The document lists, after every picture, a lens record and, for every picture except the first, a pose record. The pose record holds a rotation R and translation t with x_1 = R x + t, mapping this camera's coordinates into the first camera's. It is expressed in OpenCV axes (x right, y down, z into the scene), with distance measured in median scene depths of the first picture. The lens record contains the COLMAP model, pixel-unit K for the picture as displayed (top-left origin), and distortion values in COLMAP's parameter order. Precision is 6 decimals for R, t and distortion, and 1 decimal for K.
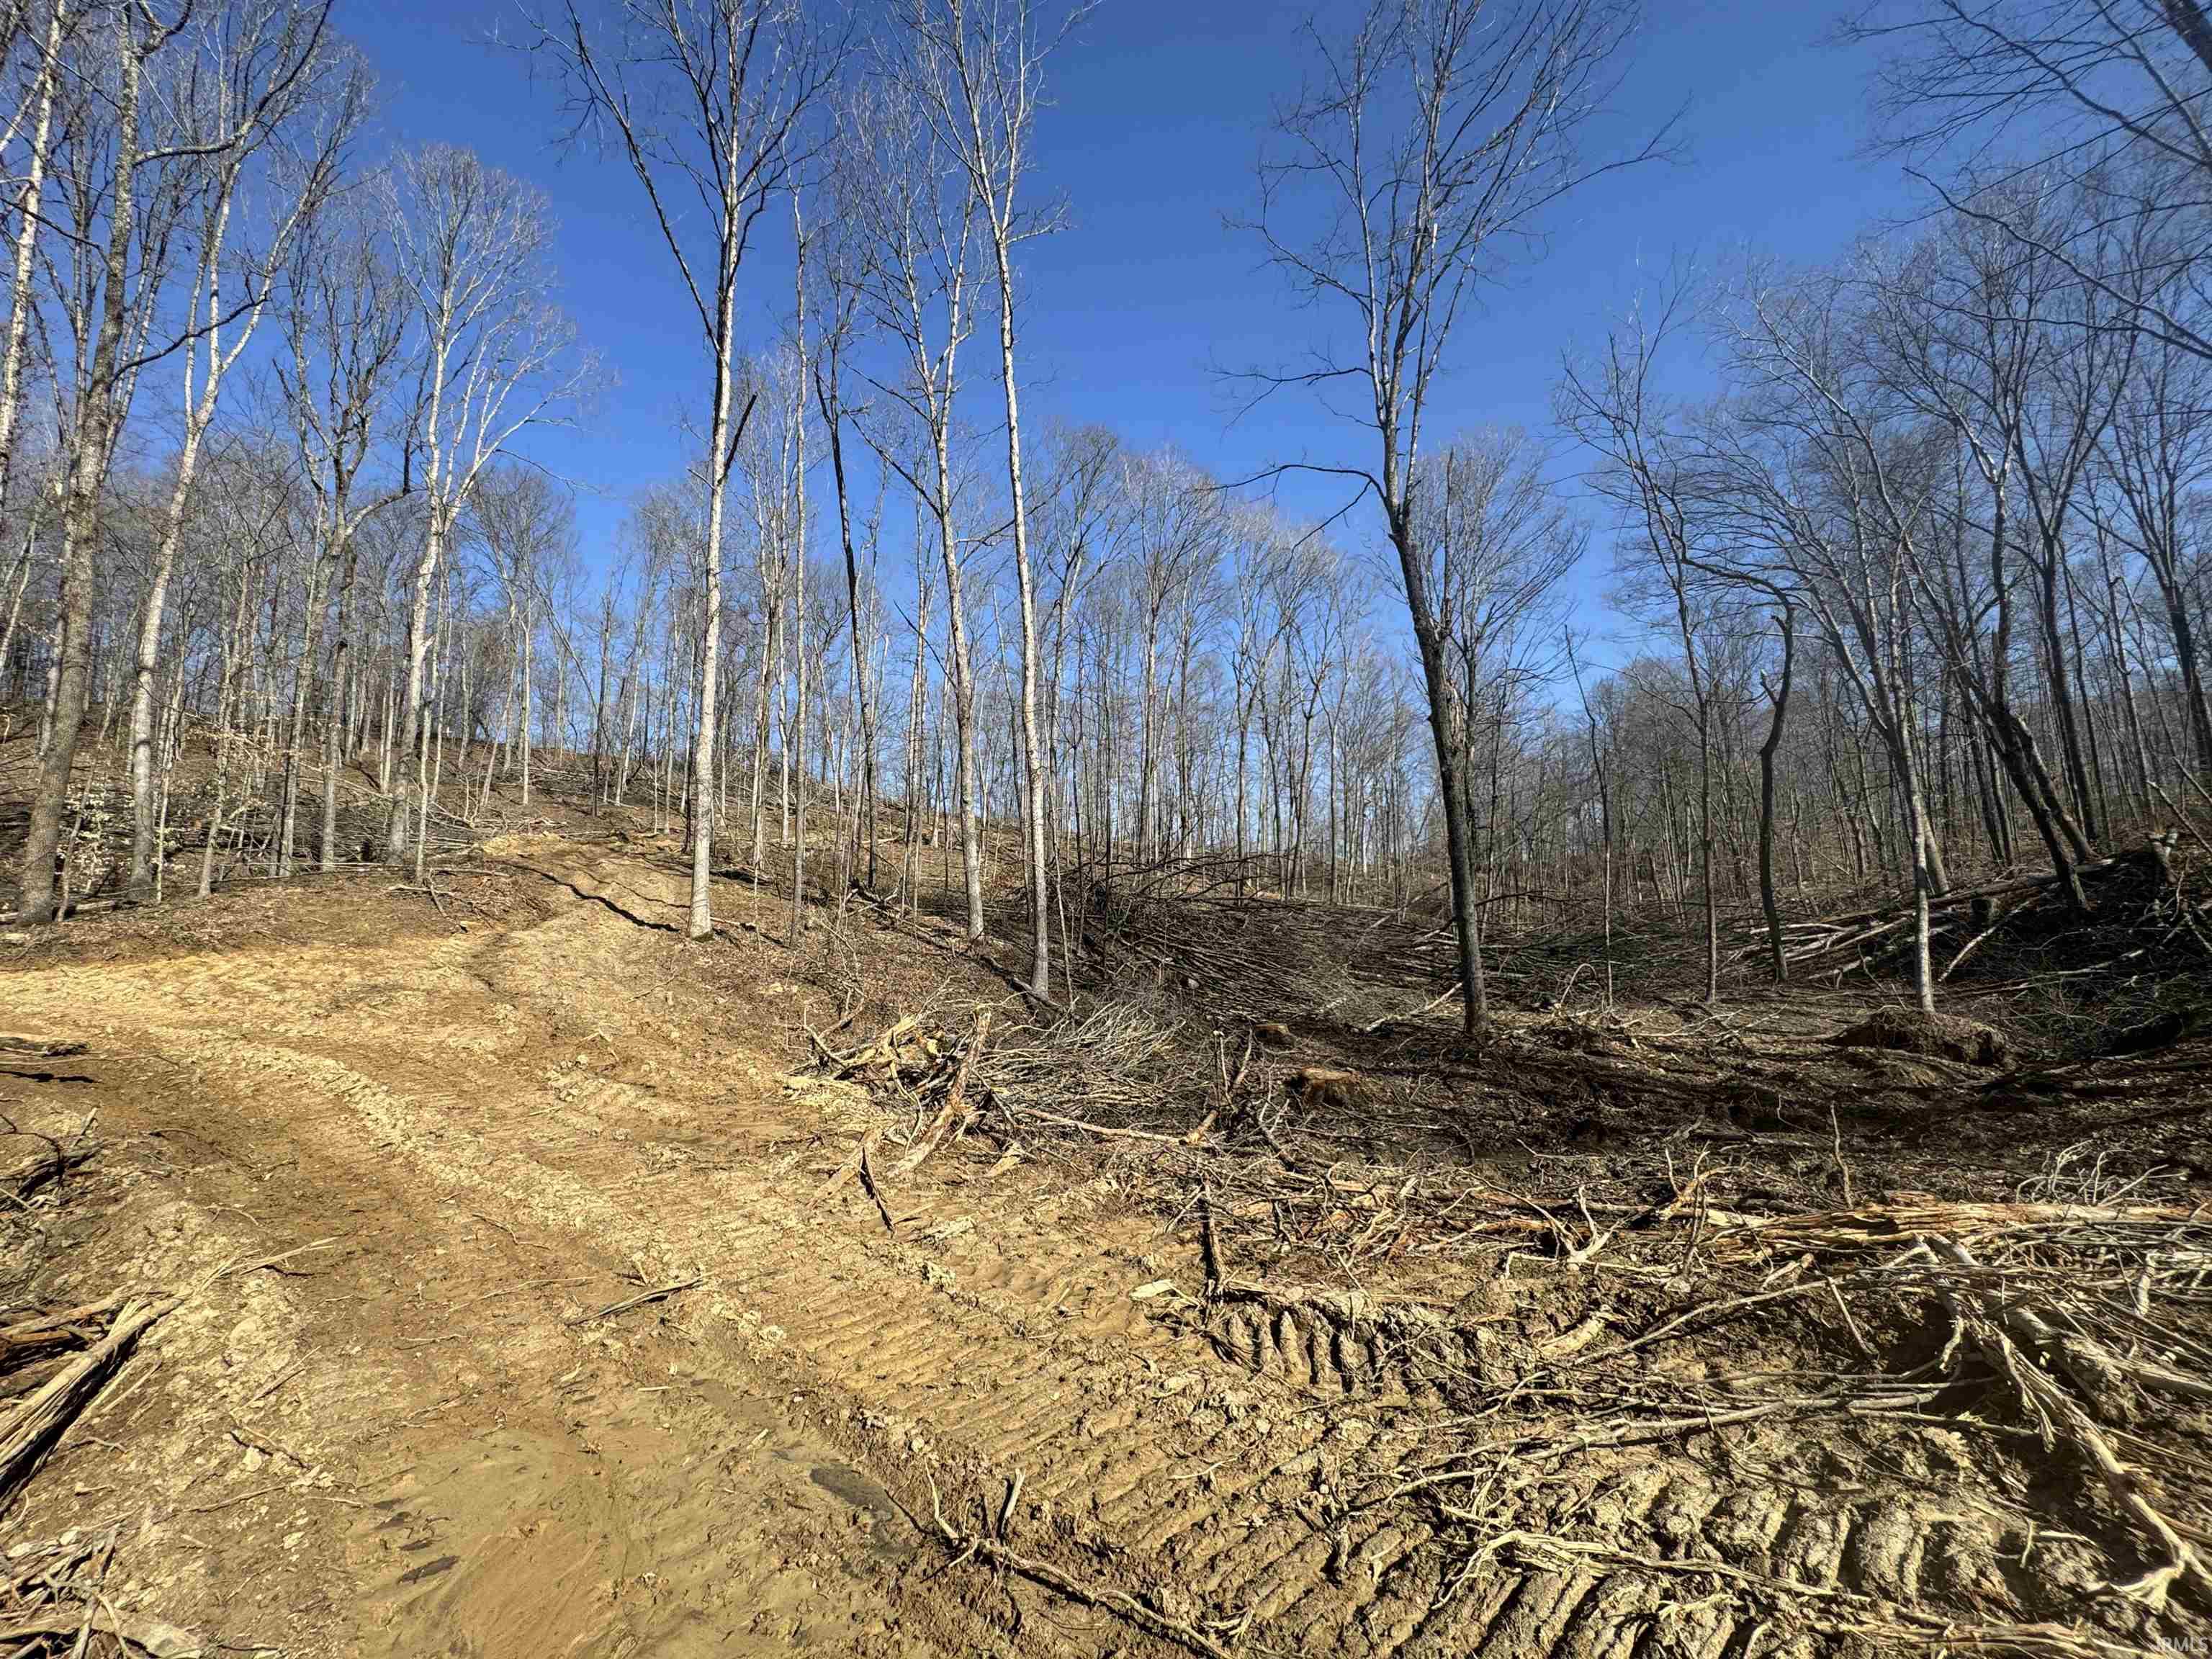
lens RADIAL K [[886.0, 0, 1094.7], [0, 886.0, 824.2], [0, 0, 1]] dist [0.001161, 0.000084]
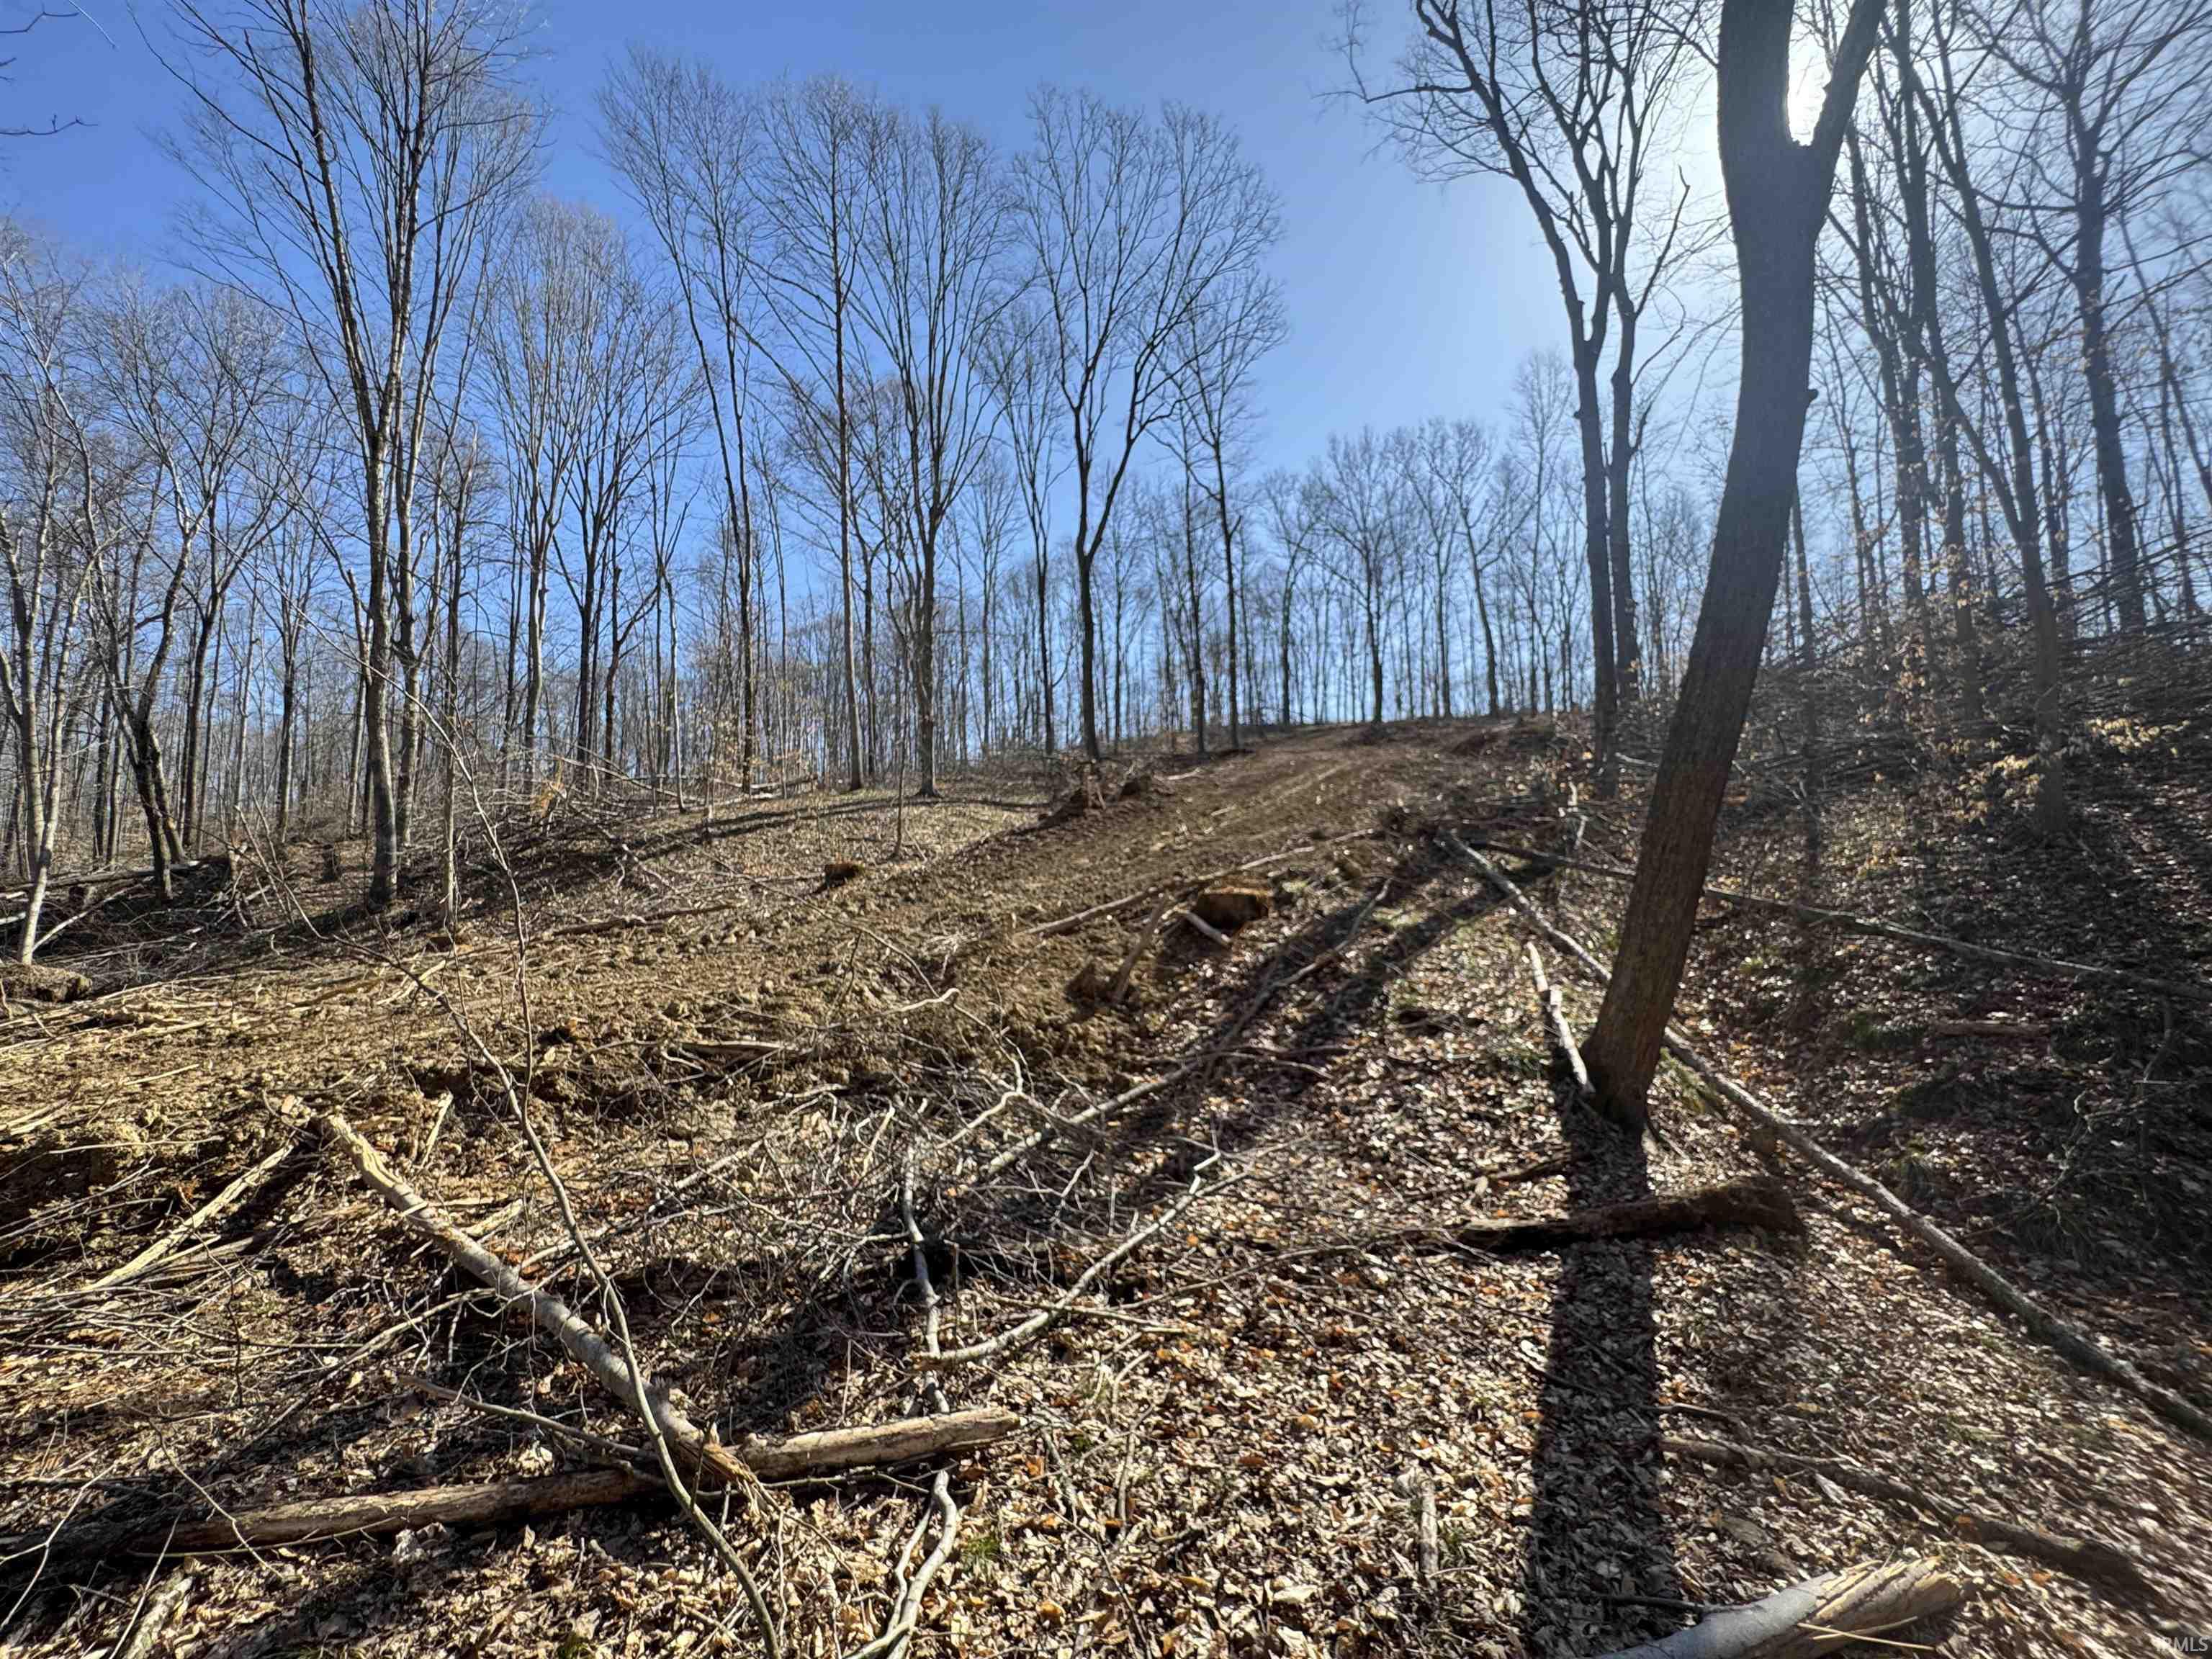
lens RADIAL K [[886.0, 0, 1094.4], [0, 886.0, 836.4], [0, 0, 1]] dist [0.001161, 0.000084]
pose [[-0.076373, 0.114907, 0.990436, -0.219020], [-0.124350, 0.984484, -0.123805, 0.002378], [-0.989295, -0.132616, -0.060899, -0.192296]]
